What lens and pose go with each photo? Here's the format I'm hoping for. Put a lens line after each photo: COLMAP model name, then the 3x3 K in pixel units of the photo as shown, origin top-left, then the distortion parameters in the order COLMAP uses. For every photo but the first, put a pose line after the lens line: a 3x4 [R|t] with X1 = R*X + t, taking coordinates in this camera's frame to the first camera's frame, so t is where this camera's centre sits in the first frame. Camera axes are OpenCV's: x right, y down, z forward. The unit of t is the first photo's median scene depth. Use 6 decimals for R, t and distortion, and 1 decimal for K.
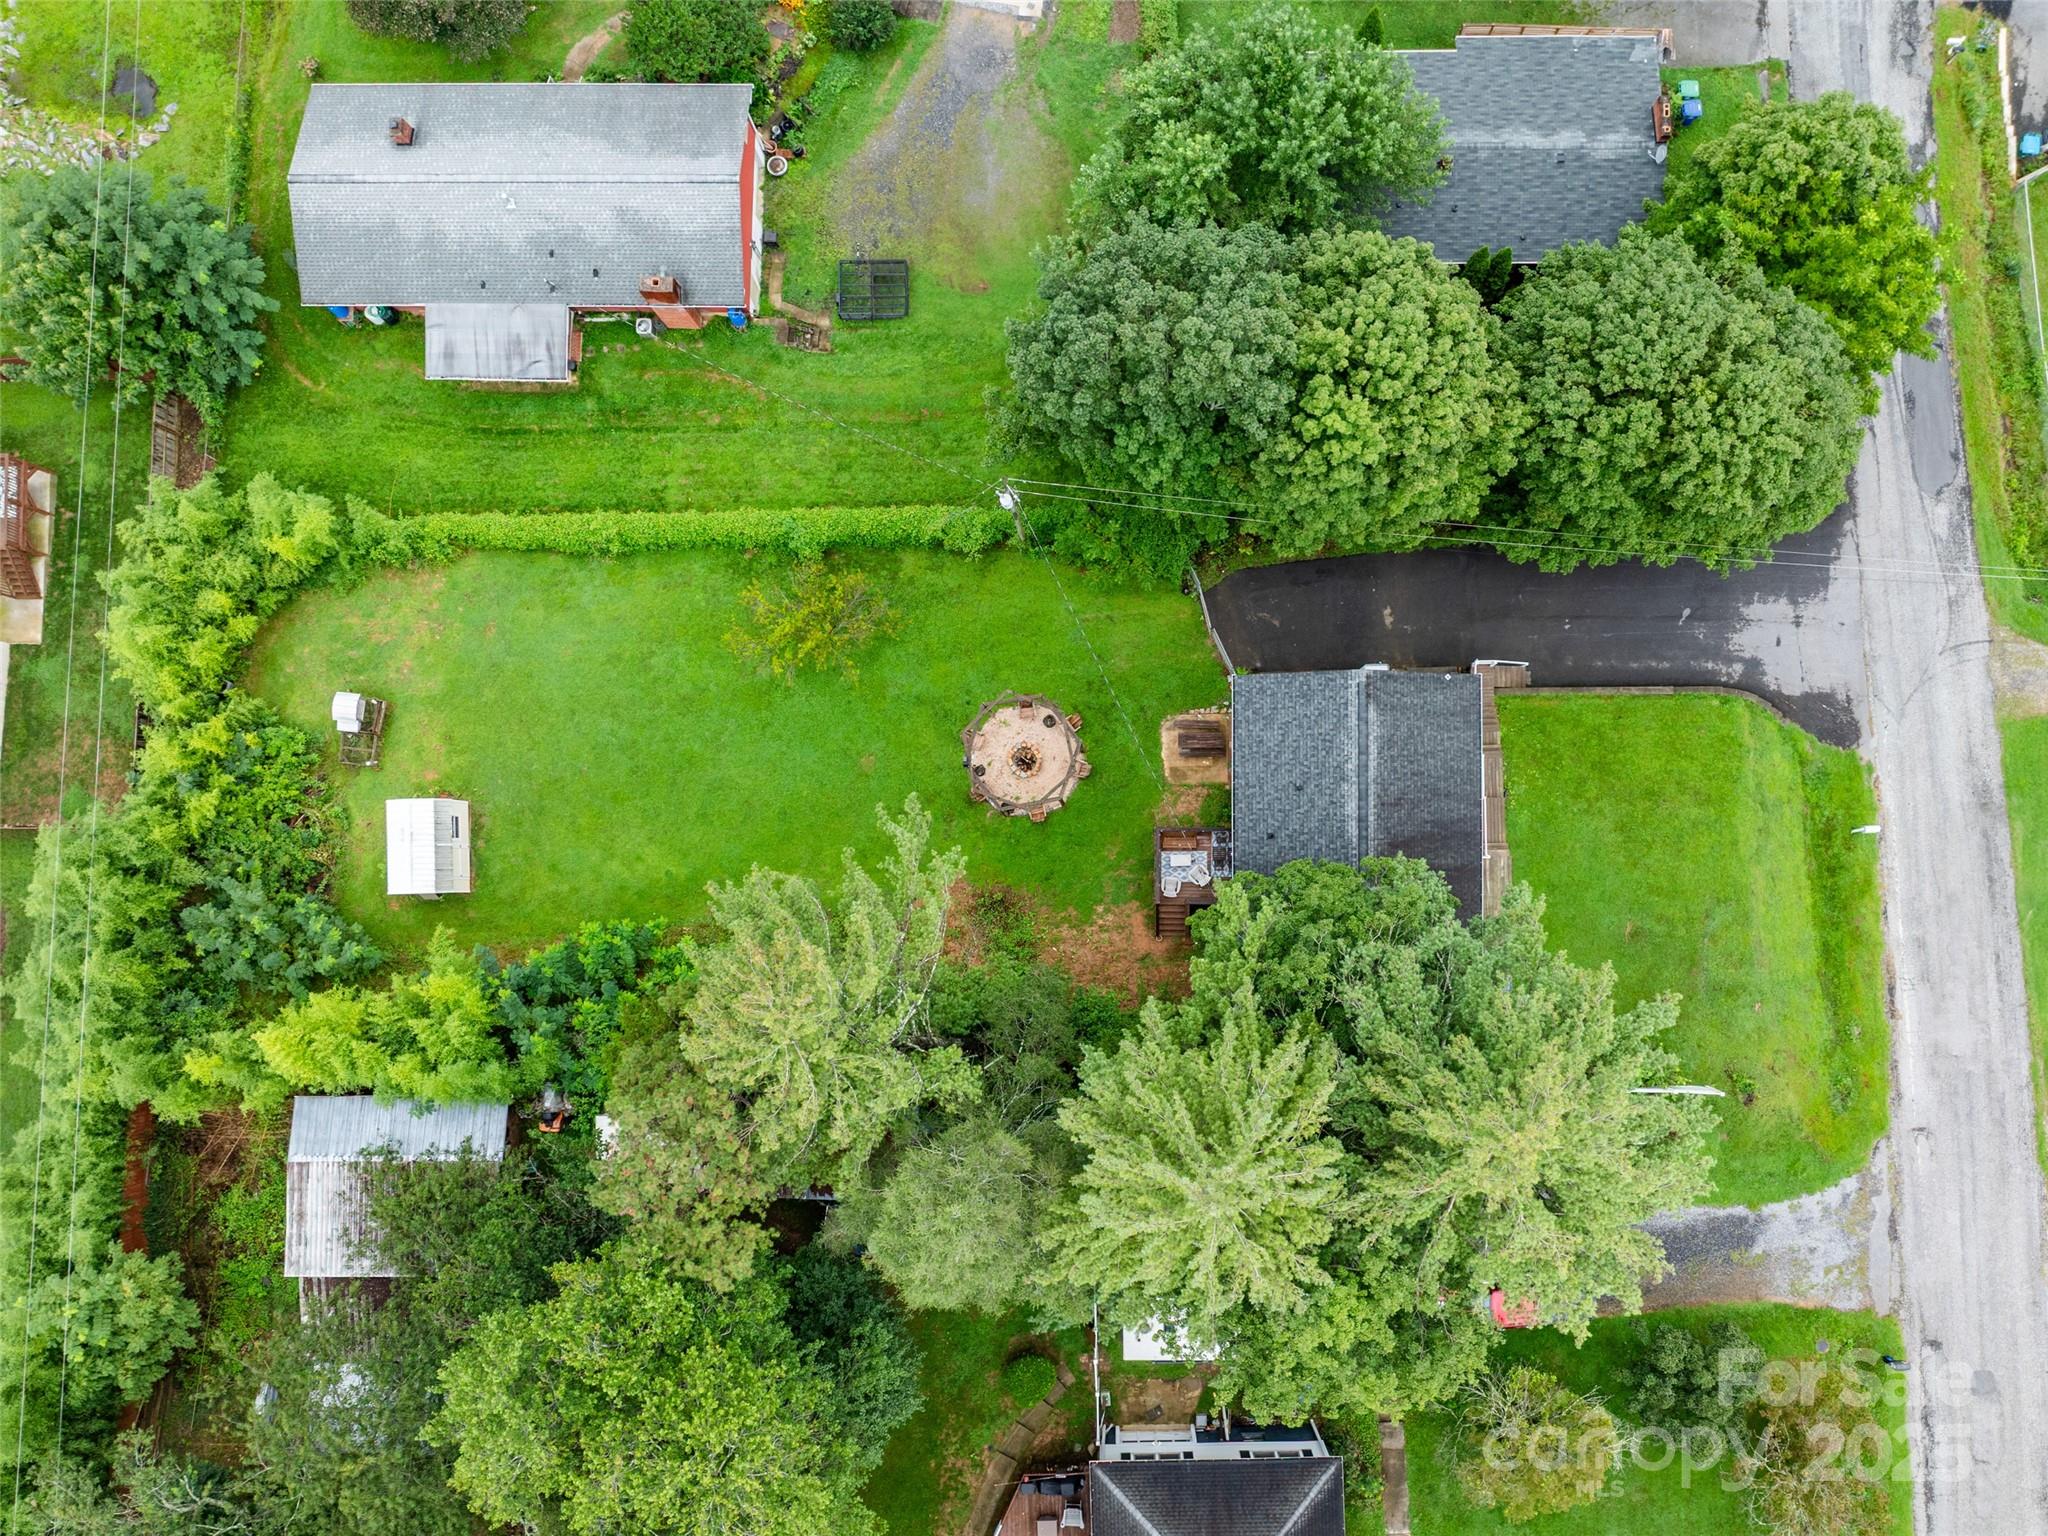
lens RADIAL K [[1771.9, 0, 1046.3], [0, 1771.9, 767.6], [0, 0, 1]] dist [-0.005120, 0.001096]
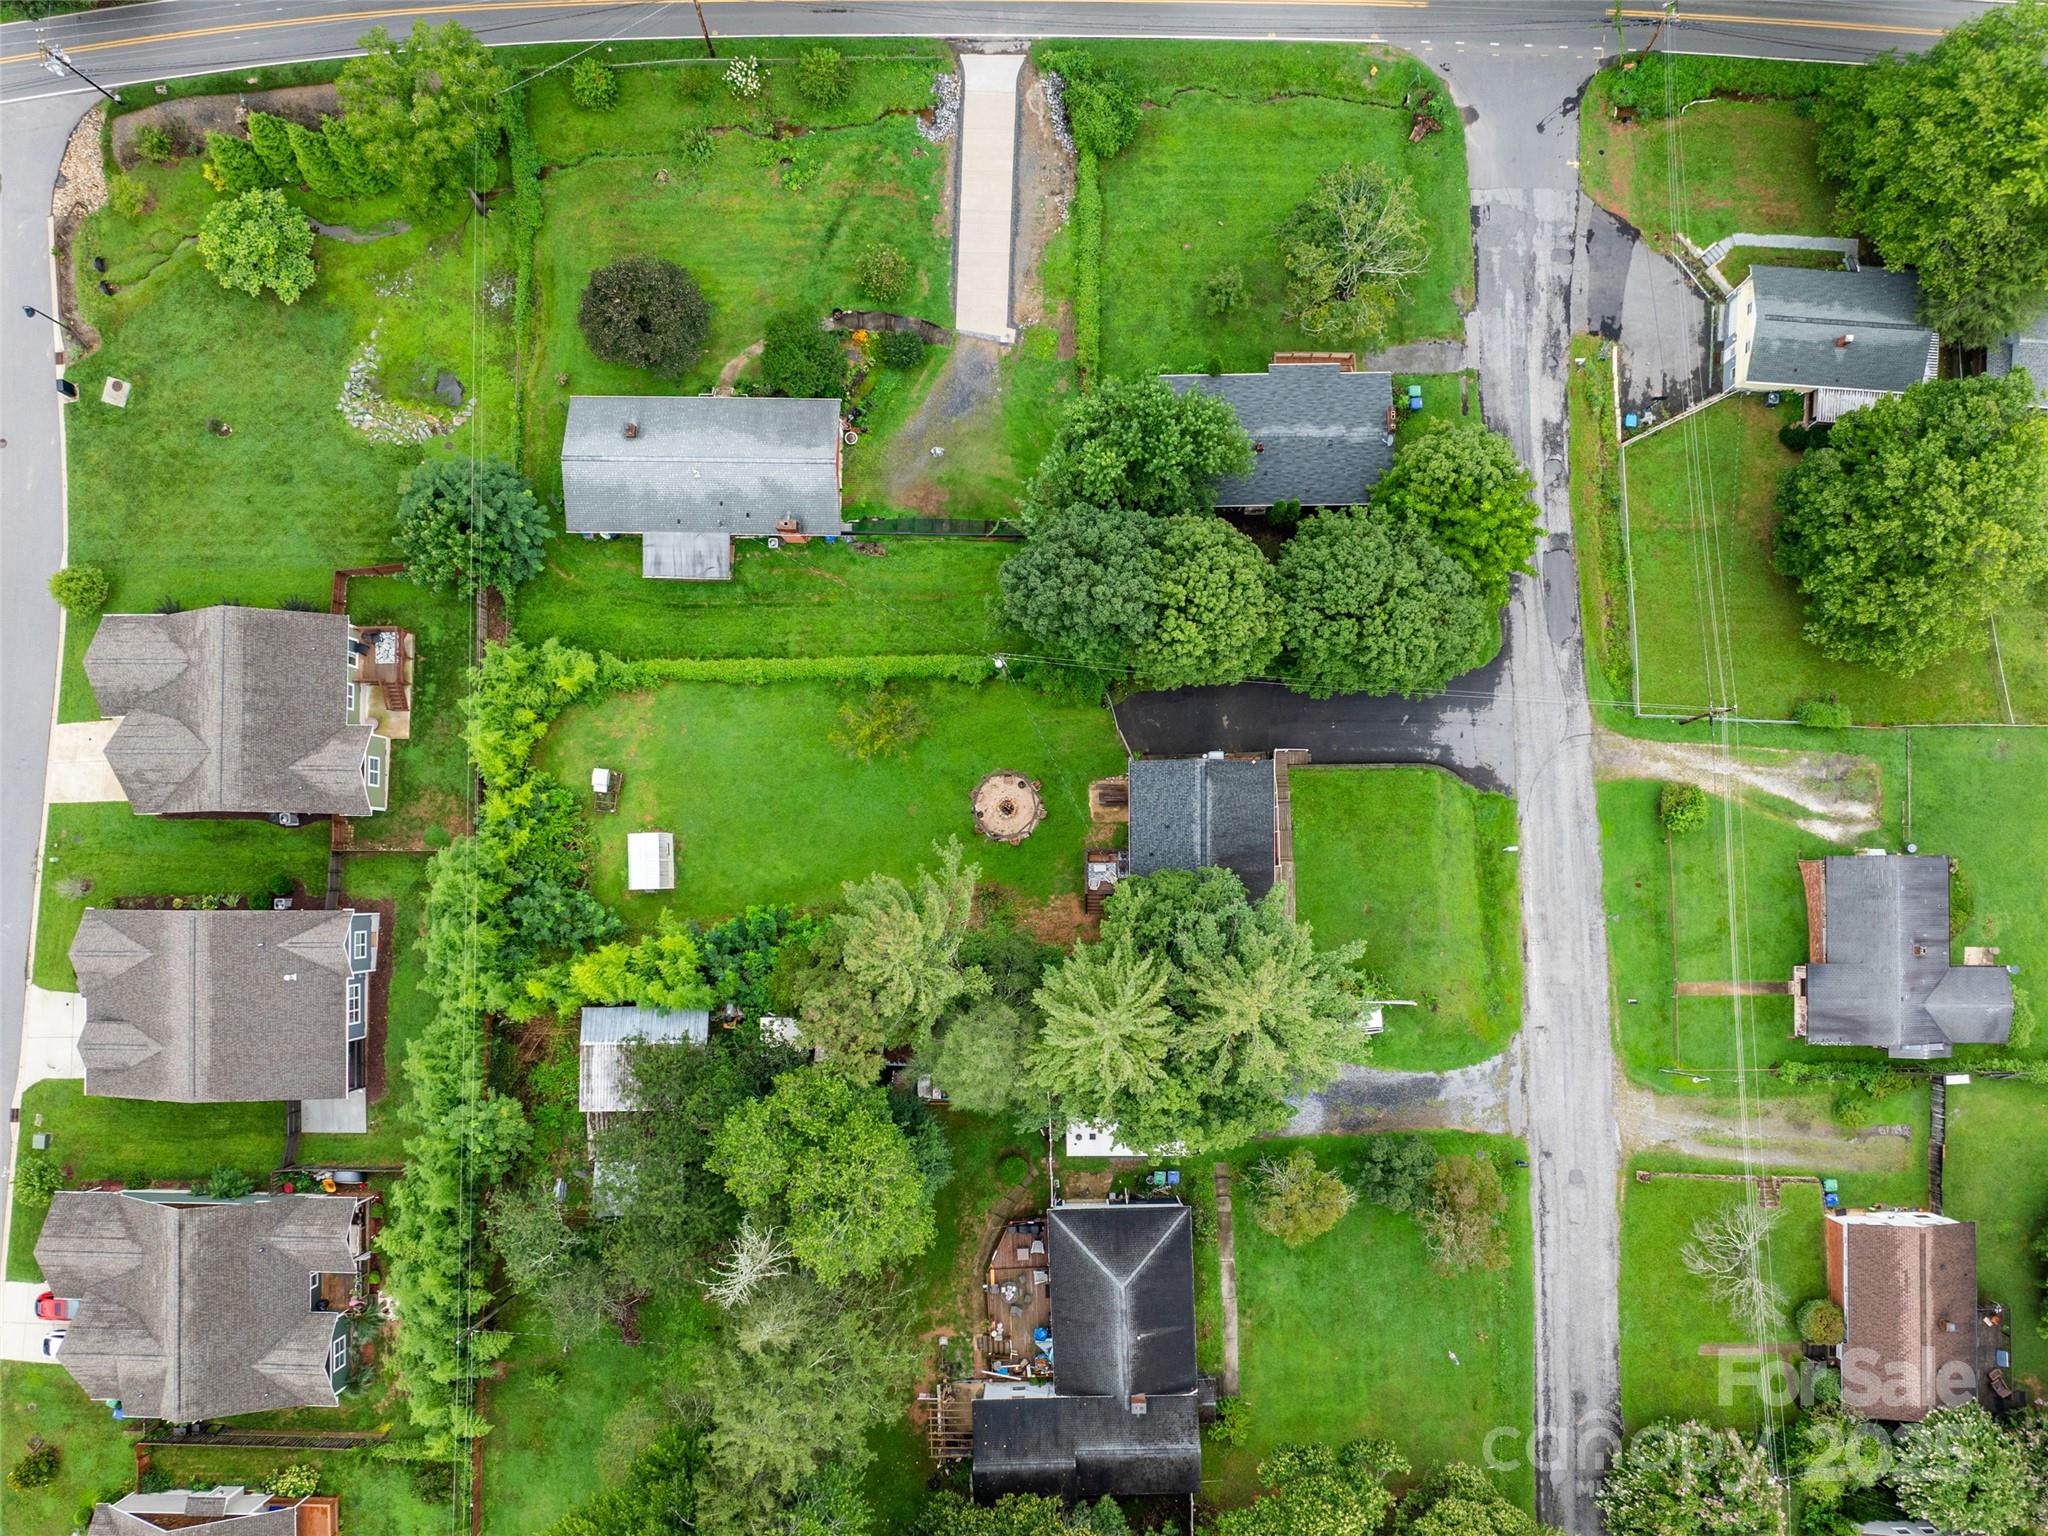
lens RADIAL K [[1771.9, 0, 1003.1], [0, 1771.9, 769.9], [0, 0, 1]] dist [-0.005120, 0.001096]
pose [[0.999984, -0.002059, 0.005245, -0.025732], [0.002052, 0.999997, 0.001437, -0.044835], [-0.005248, -0.001426, 0.999985, -0.700165]]
